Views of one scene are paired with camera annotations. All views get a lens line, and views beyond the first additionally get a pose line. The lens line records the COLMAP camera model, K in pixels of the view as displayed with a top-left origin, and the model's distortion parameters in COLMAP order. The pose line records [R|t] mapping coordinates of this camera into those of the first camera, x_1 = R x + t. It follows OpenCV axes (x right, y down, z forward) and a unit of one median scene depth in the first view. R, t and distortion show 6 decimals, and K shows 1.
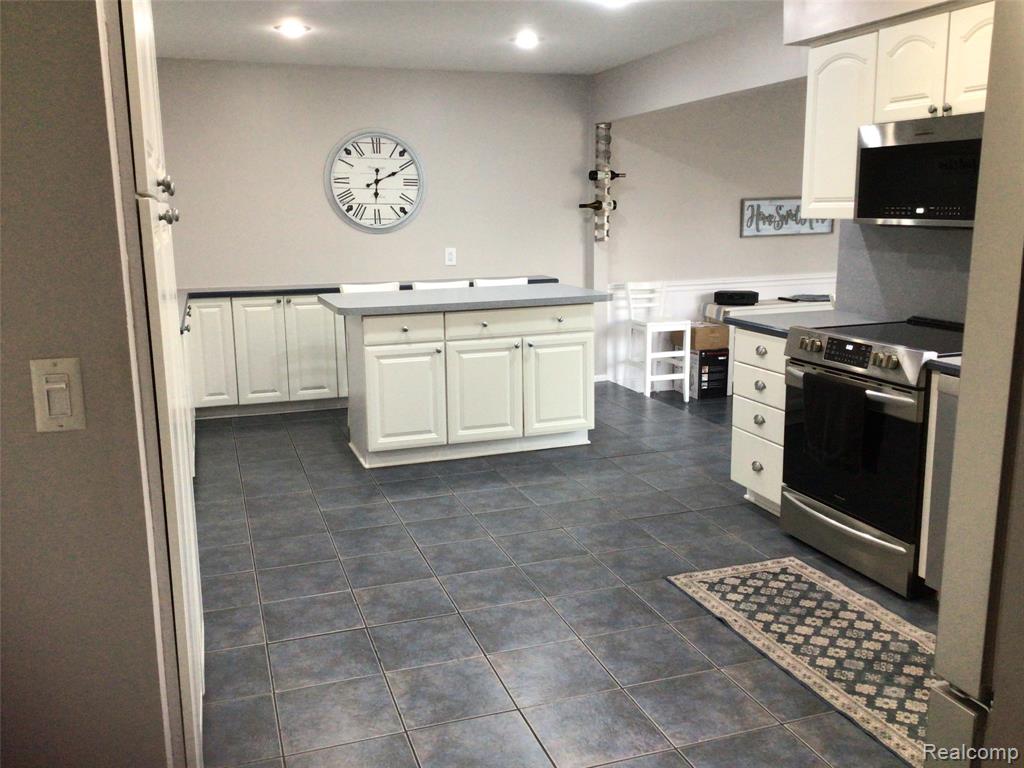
lens RADIAL K [[919.5, 0, 512.0], [0, 919.5, 384.0], [0, 0, 1]] dist [0.128381, -0.211442]
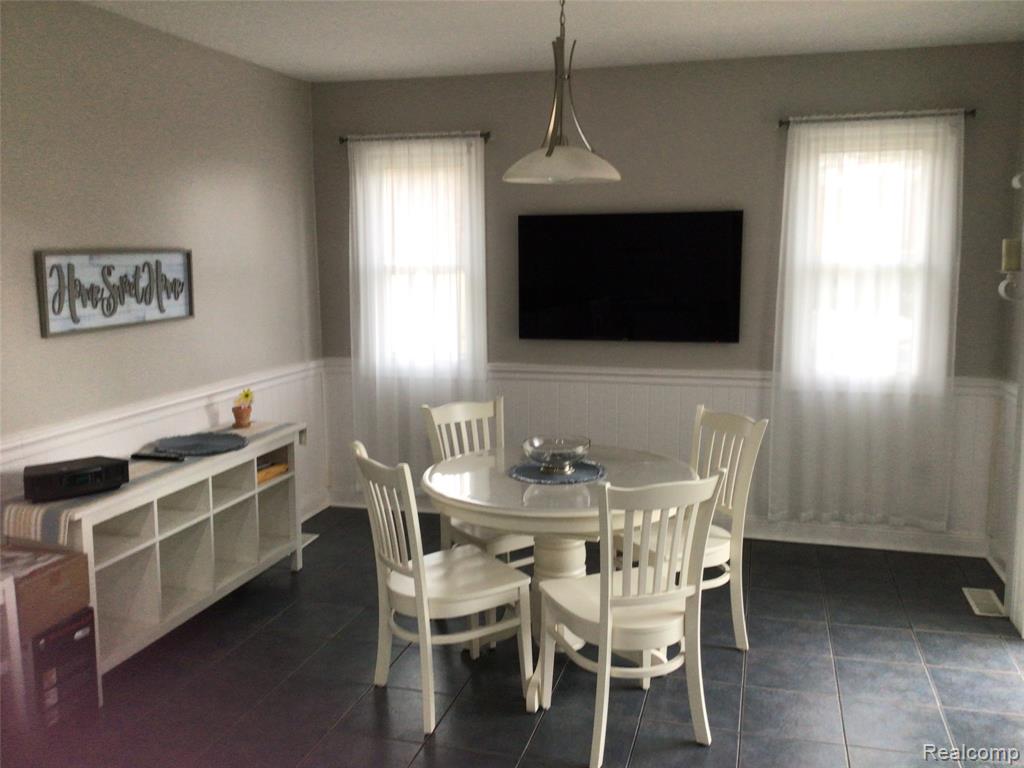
lens RADIAL K [[919.5, 0, 512.0], [0, 919.5, 384.0], [0, 0, 1]] dist [0.128381, -0.211442]
pose [[0.565529, -0.105725, 0.817924, 0.007893], [0.151019, 0.988256, 0.023325, -0.125700], [-0.810784, 0.110332, 0.574854, 0.632331]]
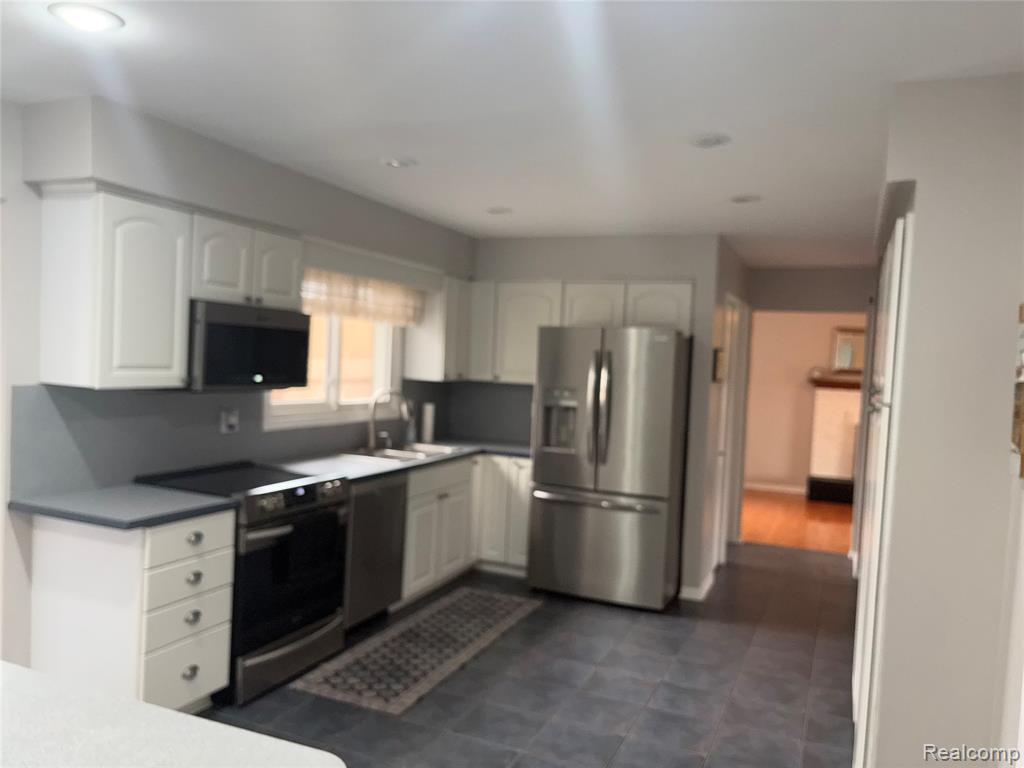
lens RADIAL K [[795.9, 0, 512.0], [0, 795.9, 384.0], [0, 0, 1]] dist [0.006619, -0.004699]
pose [[-0.746810, -0.044721, 0.663532, -0.265562], [0.089812, 0.981814, 0.167257, -0.164059], [-0.658945, 0.184502, -0.729212, 0.784382]]
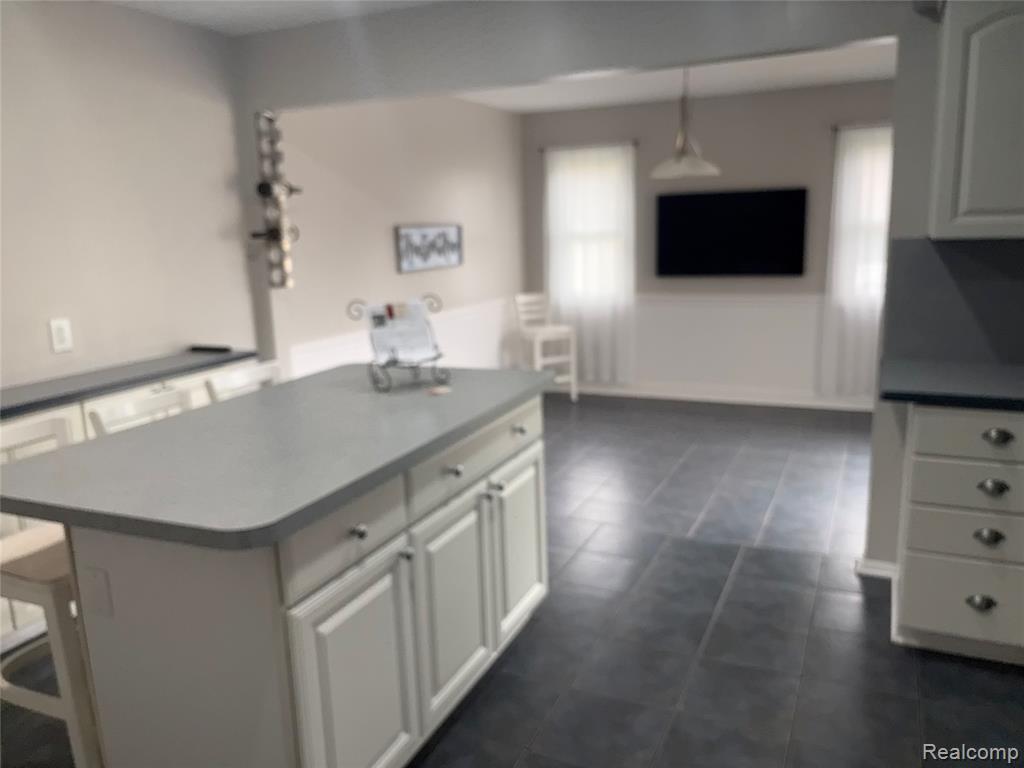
lens RADIAL K [[795.9, 0, 512.0], [0, 795.9, 384.0], [0, 0, 1]] dist [0.006619, -0.004699]
pose [[0.682873, -0.148473, 0.715290, -0.220147], [0.158221, 0.985948, 0.053603, -0.093807], [-0.713197, 0.076570, 0.696769, 0.502918]]
